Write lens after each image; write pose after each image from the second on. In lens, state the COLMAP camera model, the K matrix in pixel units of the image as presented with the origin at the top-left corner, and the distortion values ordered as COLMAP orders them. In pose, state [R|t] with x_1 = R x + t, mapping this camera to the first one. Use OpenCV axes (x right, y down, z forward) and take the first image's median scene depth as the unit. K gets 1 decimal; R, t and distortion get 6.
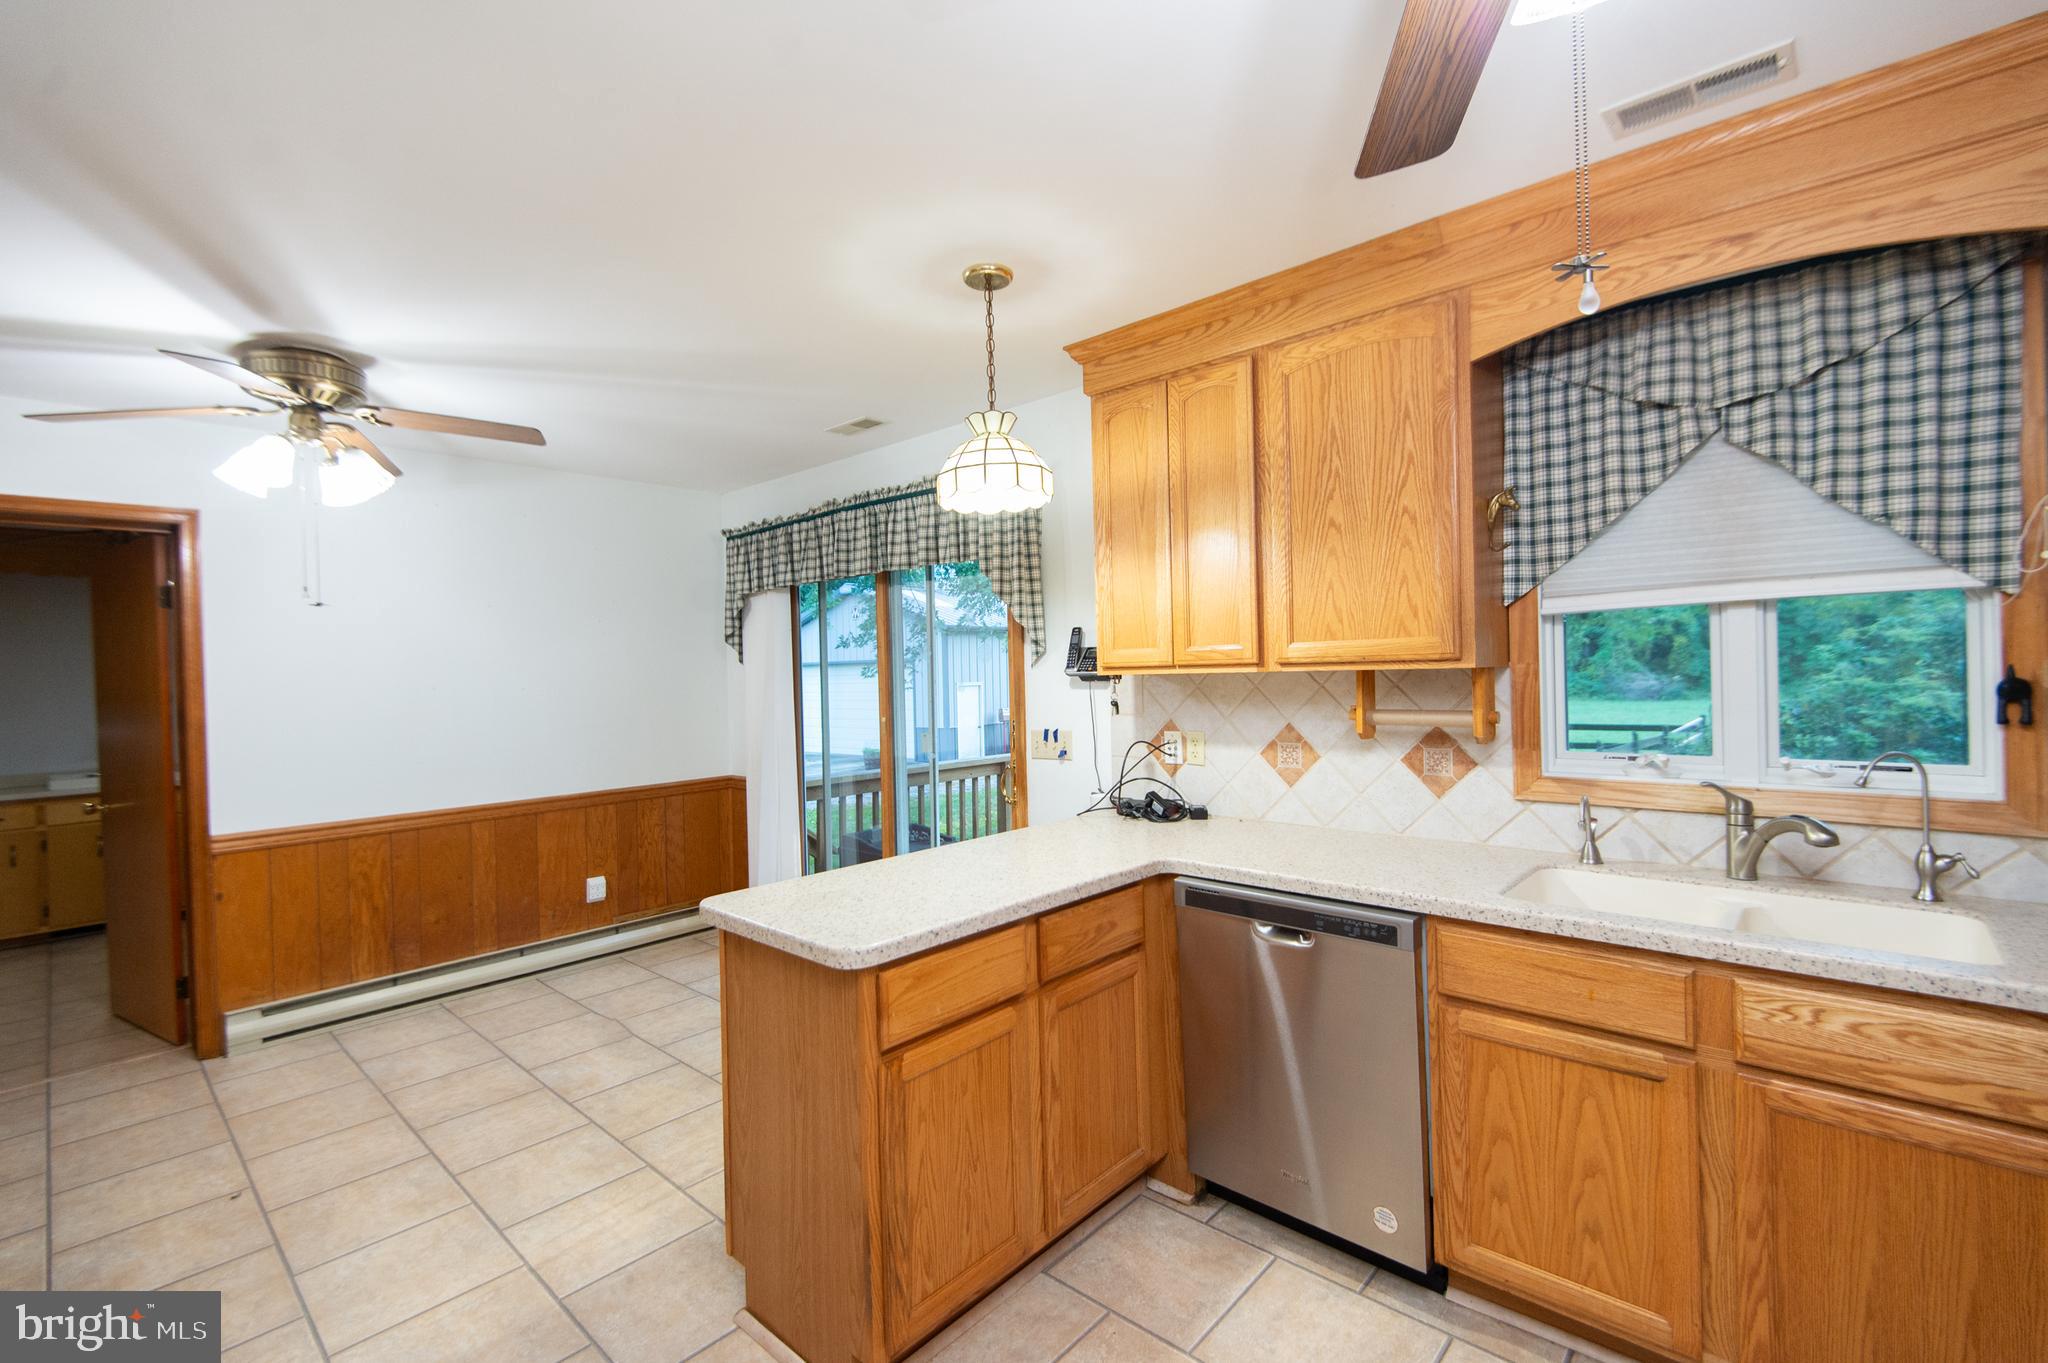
lens RADIAL K [[891.6, 0, 1024.6], [0, 891.6, 675.1], [0, 0, 1]] dist [0.033783, -0.022276]
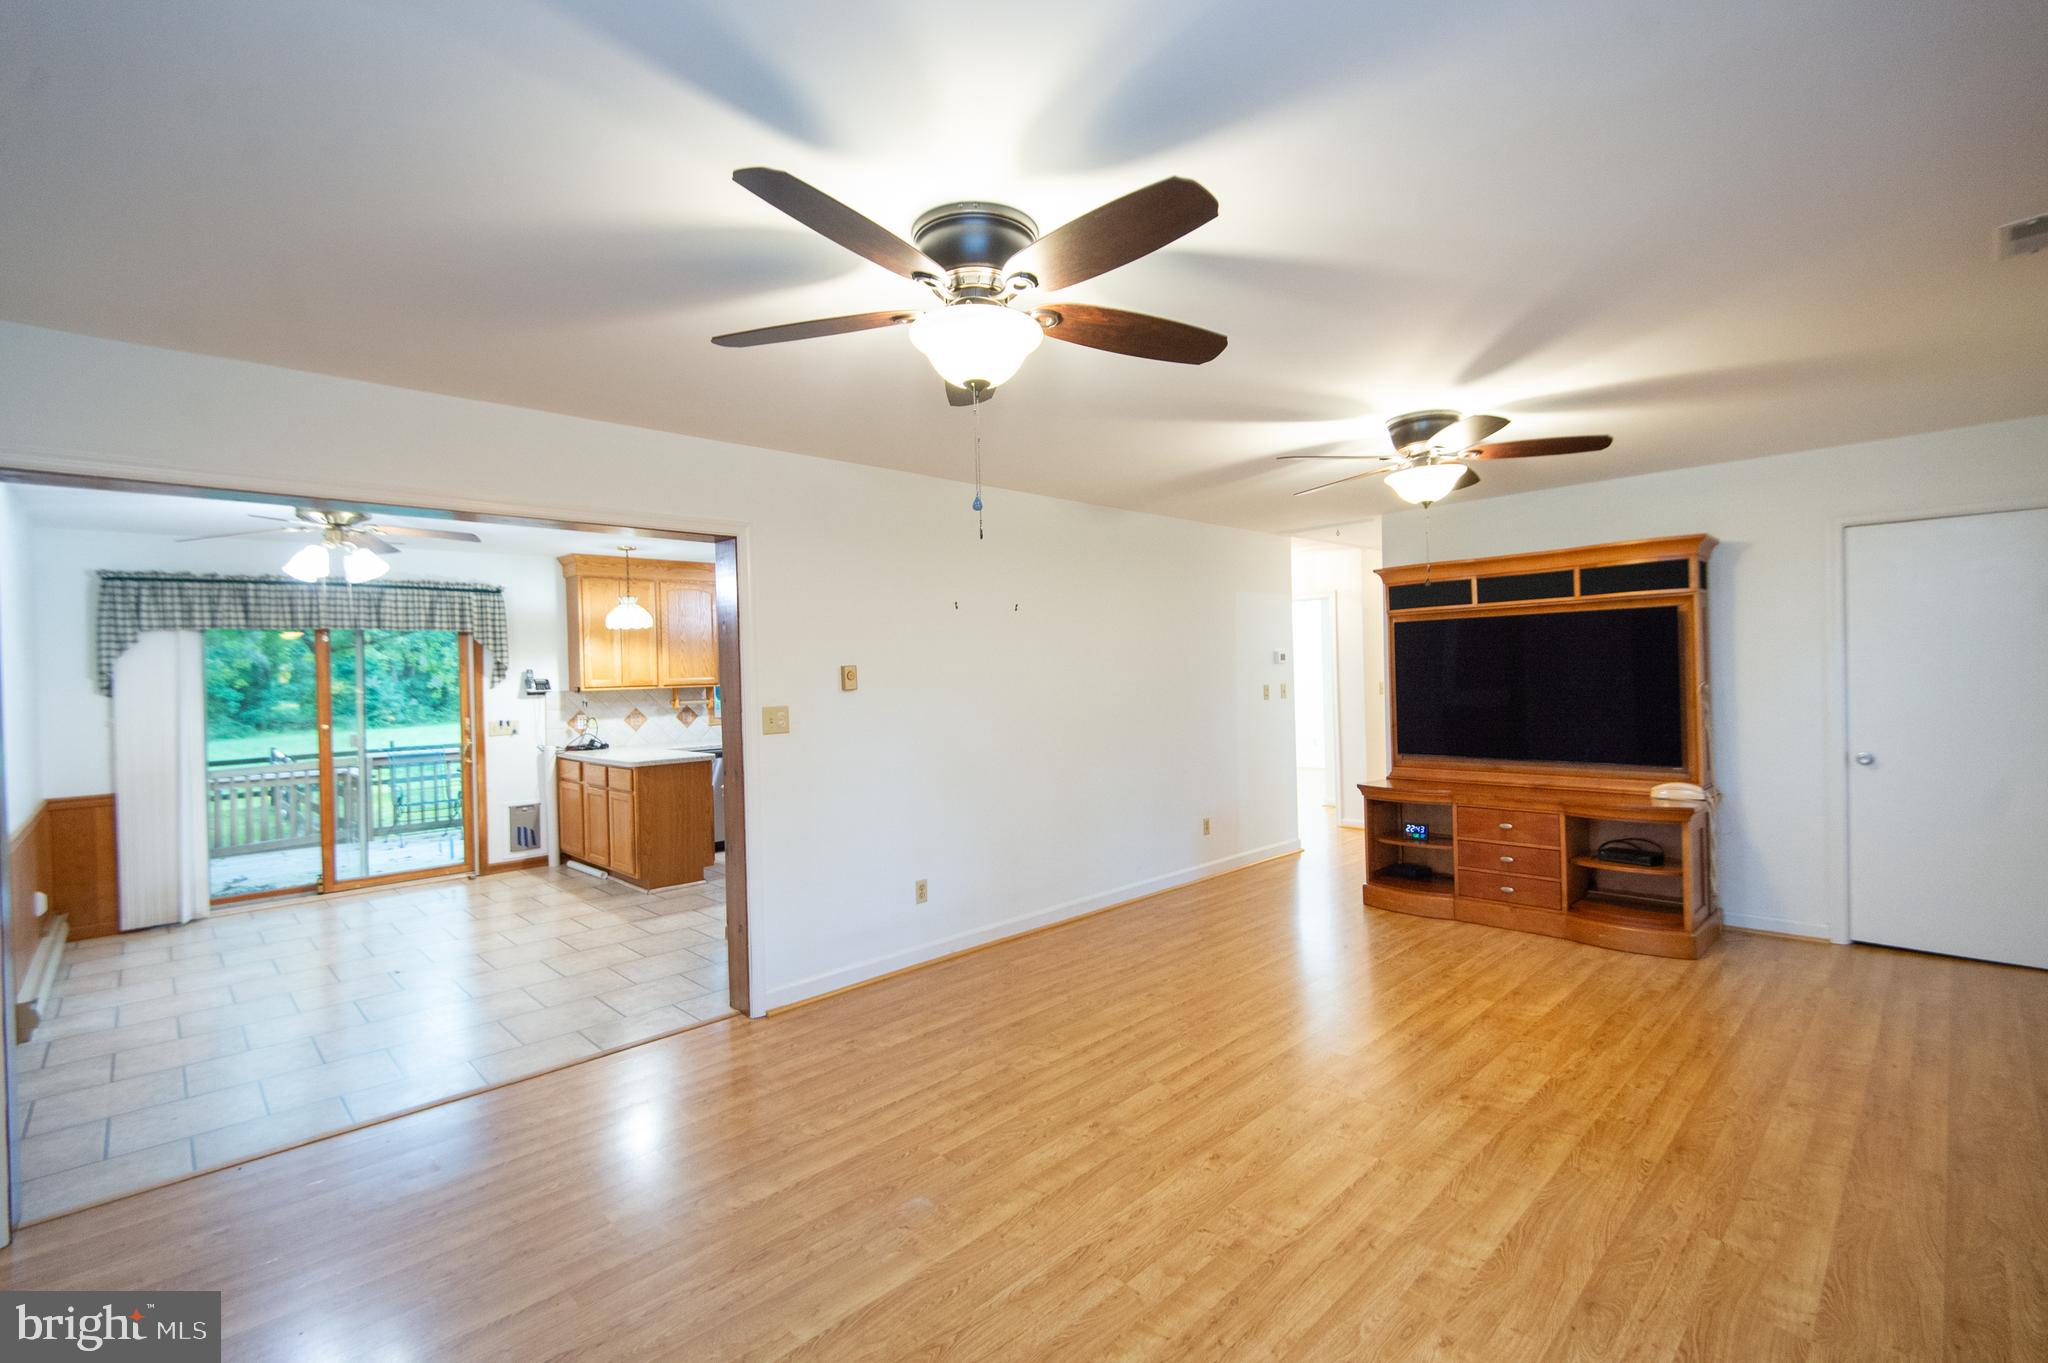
lens RADIAL K [[915.5, 0, 1023.6], [0, 915.5, 670.5], [0, 0, 1]] dist [0.018644, -0.011113]
pose [[0.067359, 0.024281, 0.997433, -2.861672], [0.034036, 0.999066, -0.026619, 0.064766], [-0.997148, 0.035742, 0.066470, -0.428836]]
